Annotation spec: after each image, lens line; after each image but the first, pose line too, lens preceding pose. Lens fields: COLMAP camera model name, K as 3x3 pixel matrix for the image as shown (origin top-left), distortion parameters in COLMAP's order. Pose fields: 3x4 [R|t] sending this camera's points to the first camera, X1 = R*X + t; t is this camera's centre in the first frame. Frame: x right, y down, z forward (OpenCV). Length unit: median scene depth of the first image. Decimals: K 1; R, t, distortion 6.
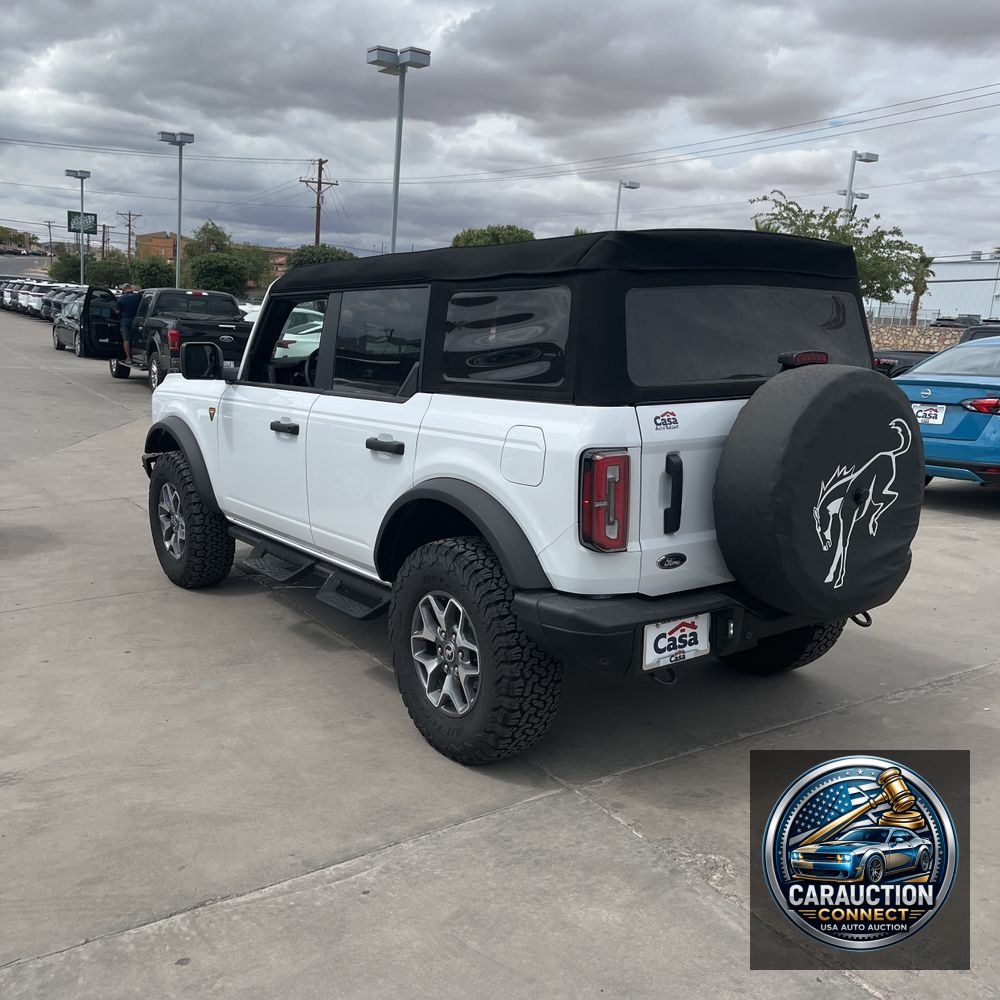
lens RADIAL K [[998.9, 0, 495.9], [0, 998.9, 503.1], [0, 0, 1]] dist [0.067899, -0.079426]
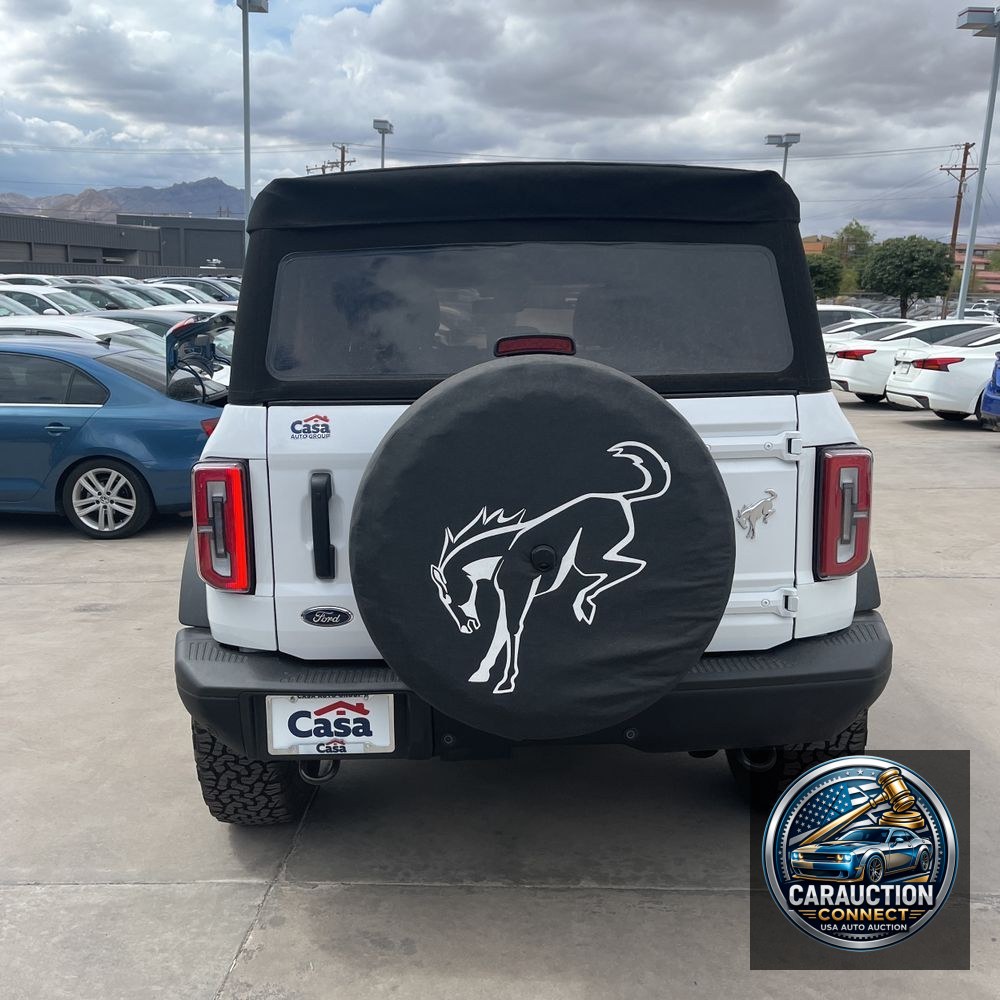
lens RADIAL K [[1009.9, 0, 503.8], [0, 1009.9, 490.7], [0, 0, 1]] dist [0.053055, -0.070250]
pose [[0.821548, 0.077306, -0.564874, 0.696779], [-0.086680, 0.996183, 0.010266, -0.053831], [0.563512, 0.040529, 0.825113, 0.448170]]
